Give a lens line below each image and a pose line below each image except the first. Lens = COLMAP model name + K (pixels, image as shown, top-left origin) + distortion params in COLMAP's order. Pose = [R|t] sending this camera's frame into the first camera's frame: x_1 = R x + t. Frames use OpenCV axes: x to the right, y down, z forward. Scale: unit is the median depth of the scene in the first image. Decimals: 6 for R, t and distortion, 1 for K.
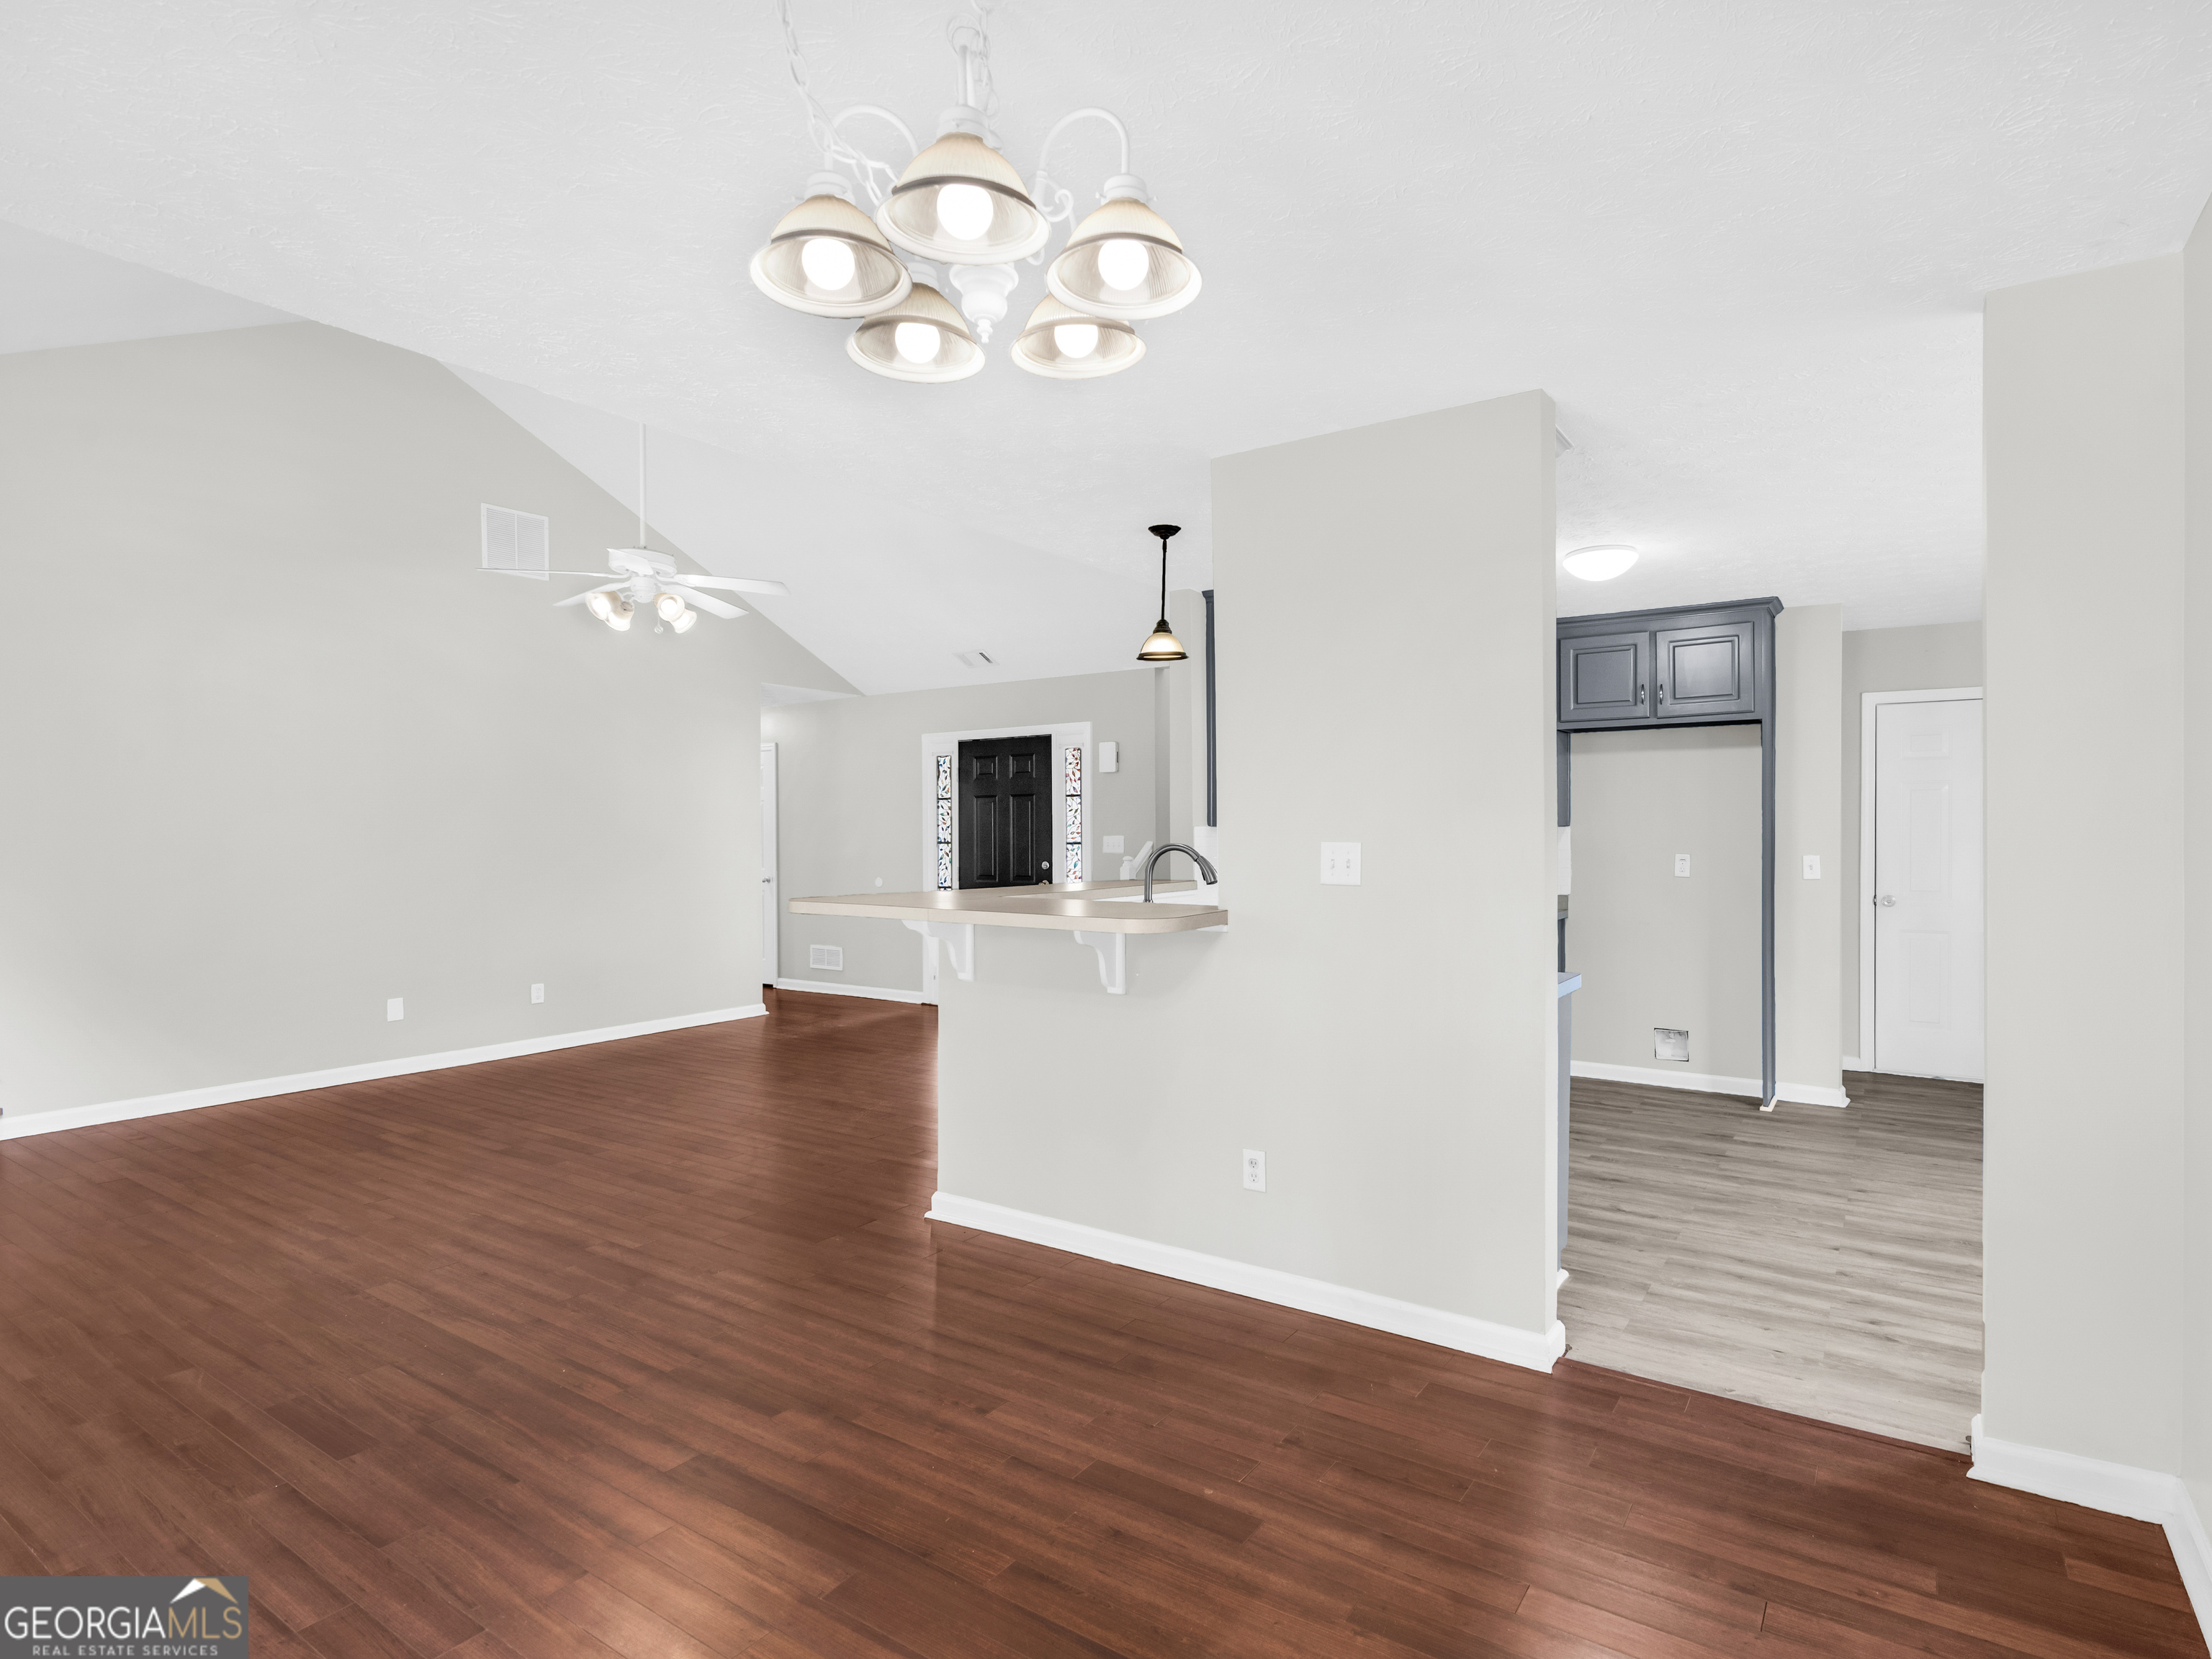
lens RADIAL K [[1140.9, 0, 1121.9], [0, 1140.9, 821.8], [0, 0, 1]] dist [0.002214, -0.000808]
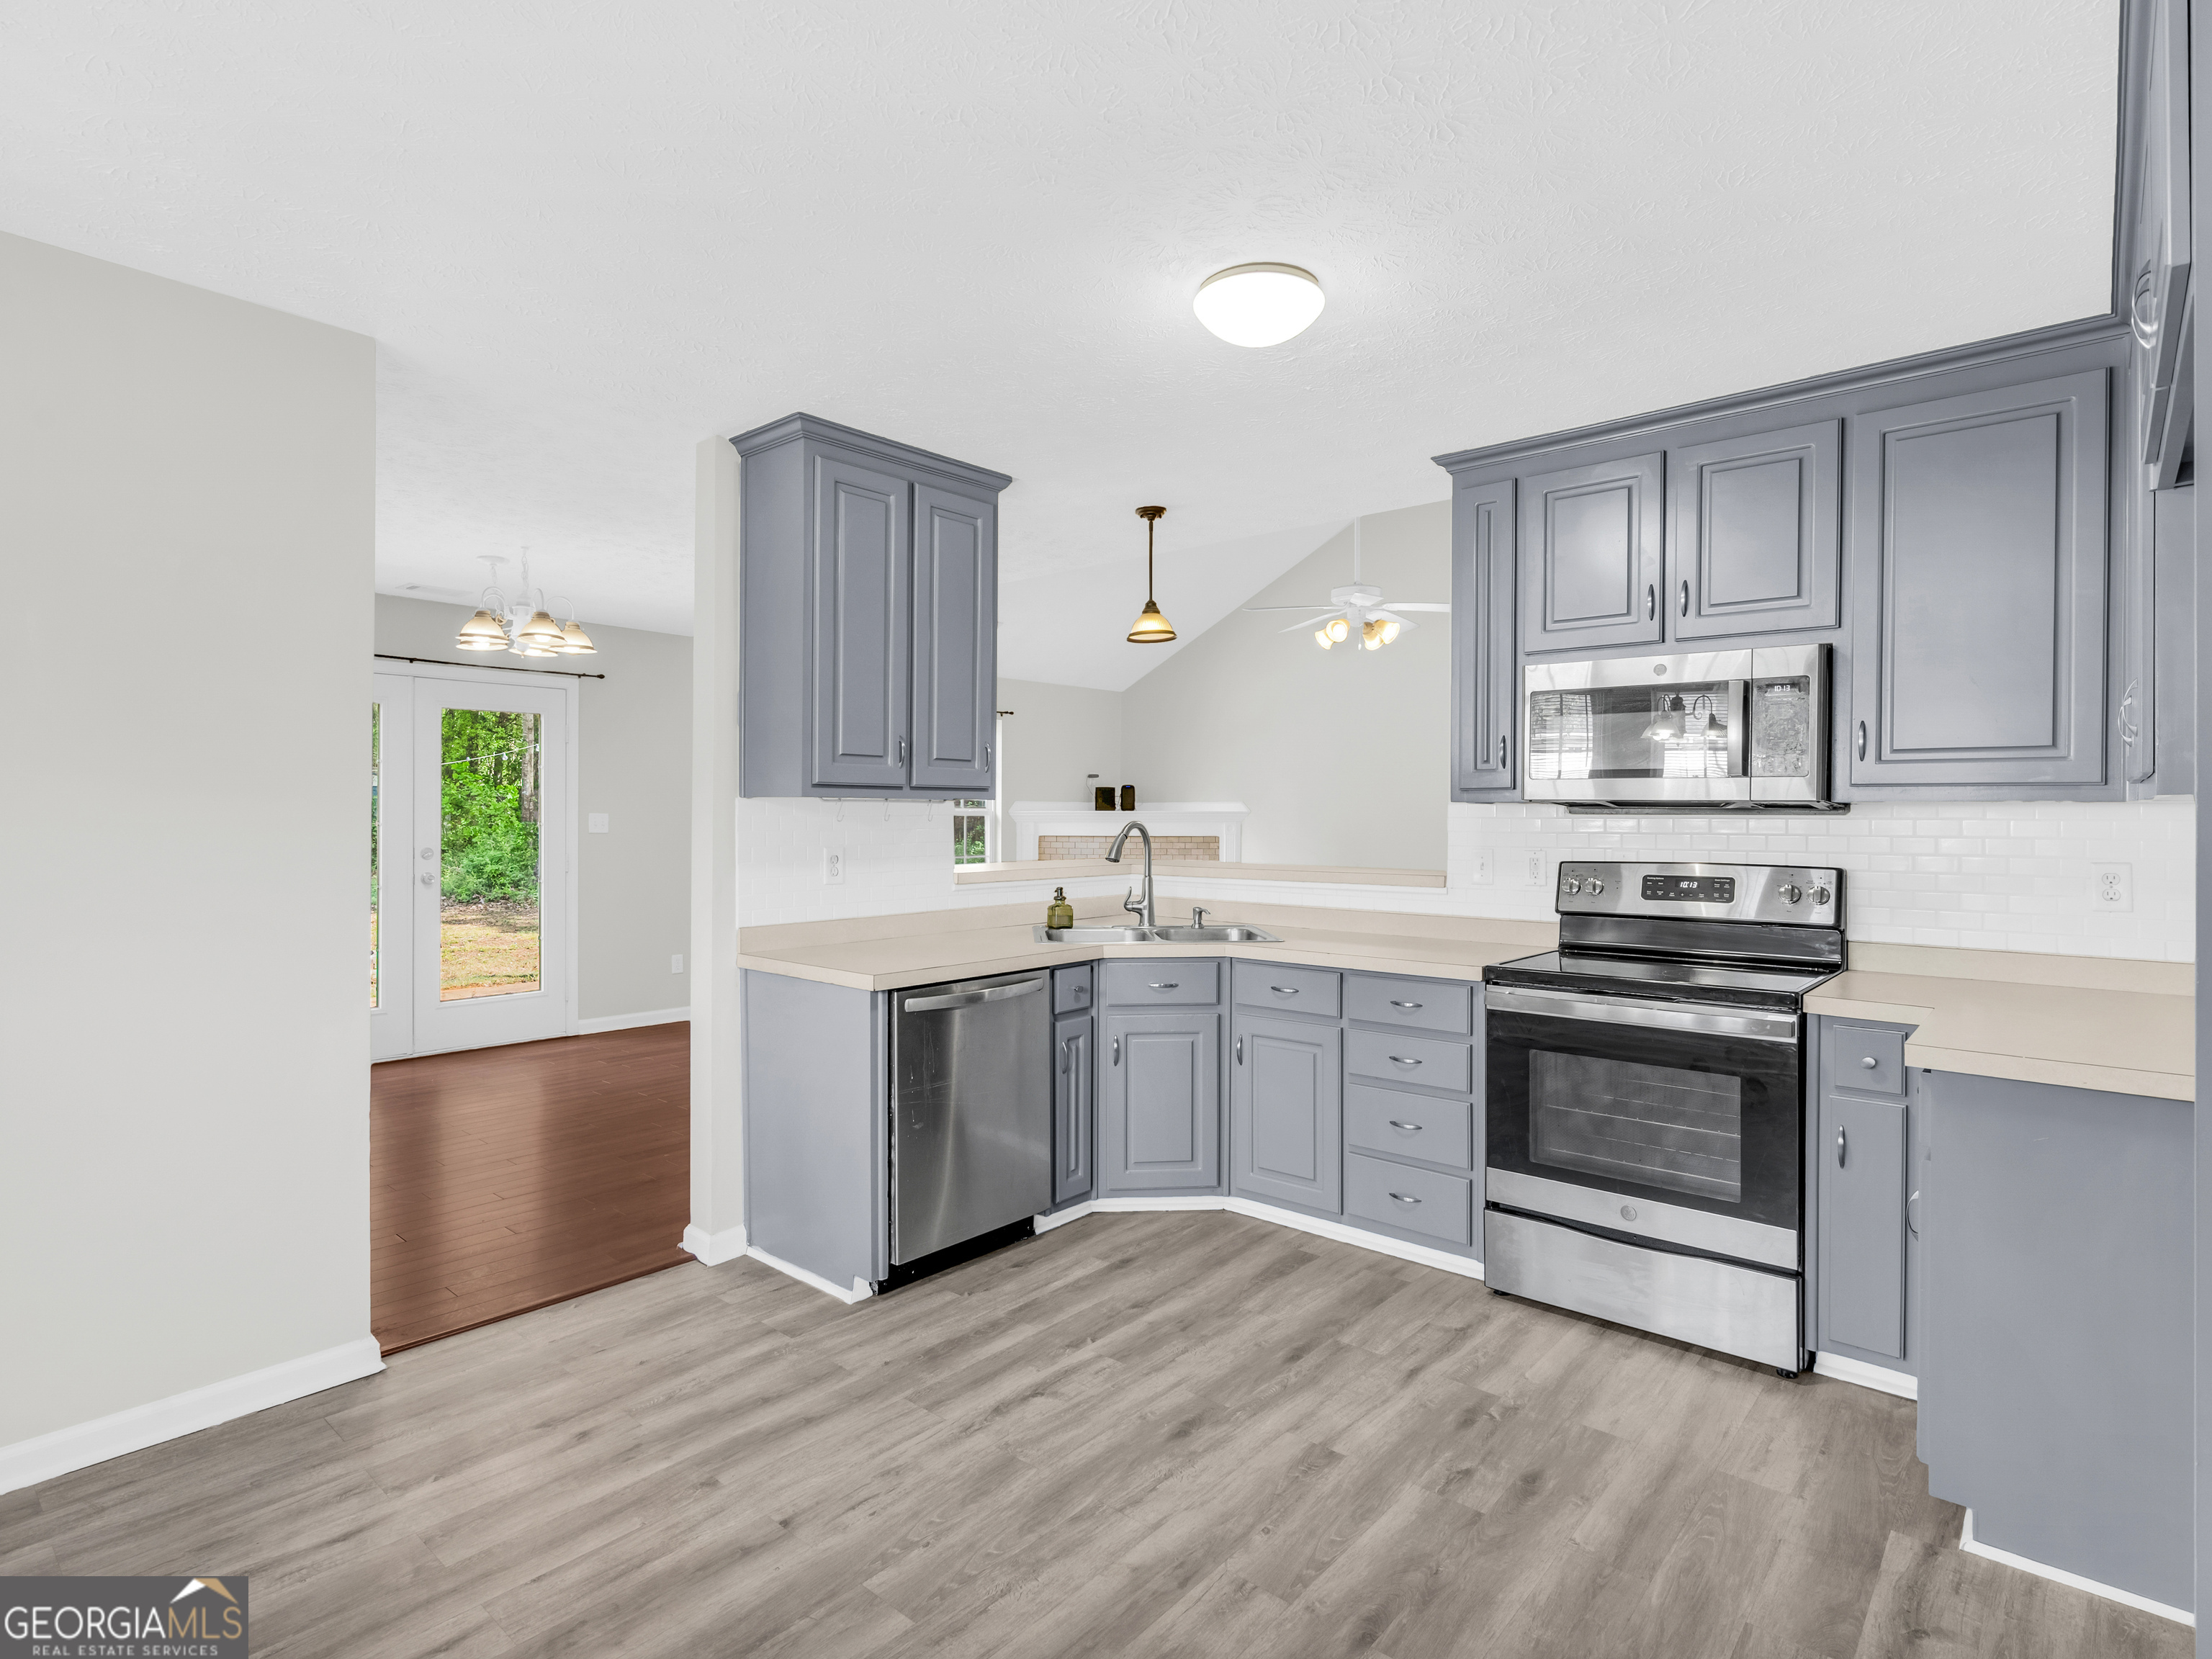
lens RADIAL K [[1140.9, 0, 1121.9], [0, 1140.9, 821.8], [0, 0, 1]] dist [0.002214, -0.000808]
pose [[-0.108157, 0.008702, -0.994096, 0.983895], [0.004769, 0.999955, 0.008234, 0.009574], [0.994122, -0.003850, -0.108194, 1.026877]]
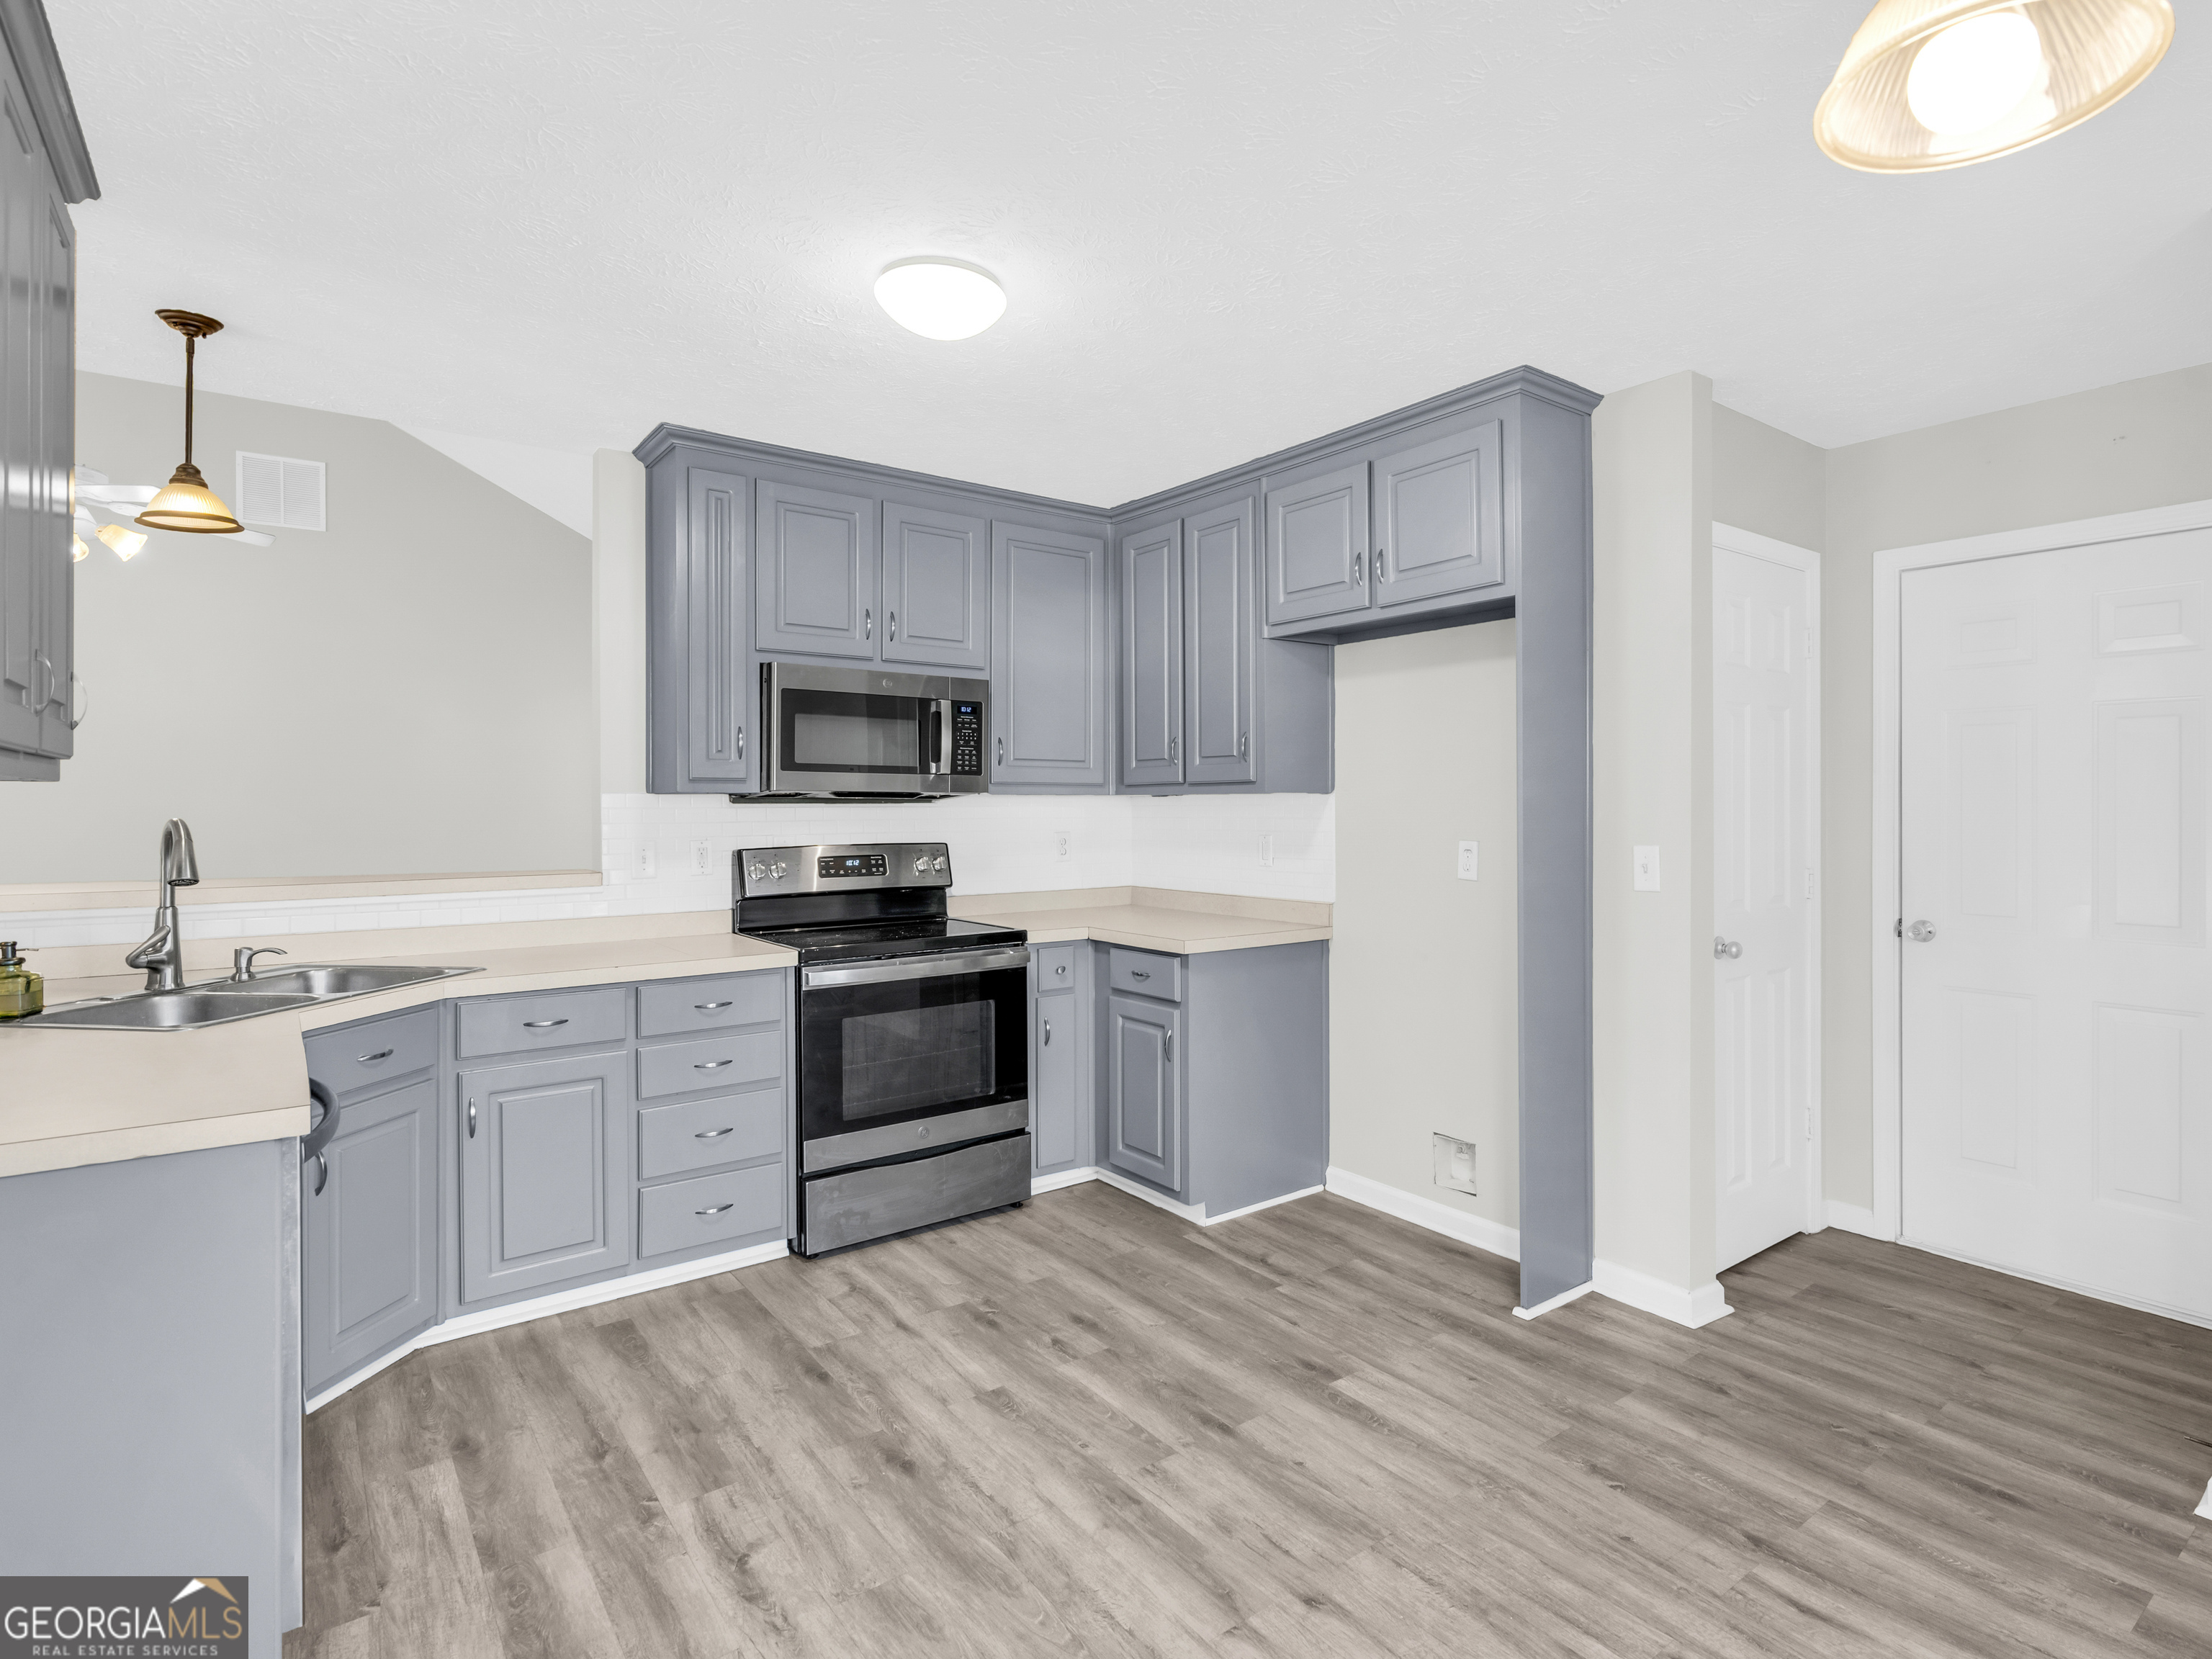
lens RADIAL K [[1142.5, 0, 1155.3], [0, 1142.5, 792.1], [0, 0, 1]] dist [0.001000, -0.000077]
pose [[0.952423, -0.002553, -0.304767, 0.699099], [0.002000, 0.999996, -0.002127, 0.005587], [0.304771, 0.001416, 0.952424, 0.531395]]
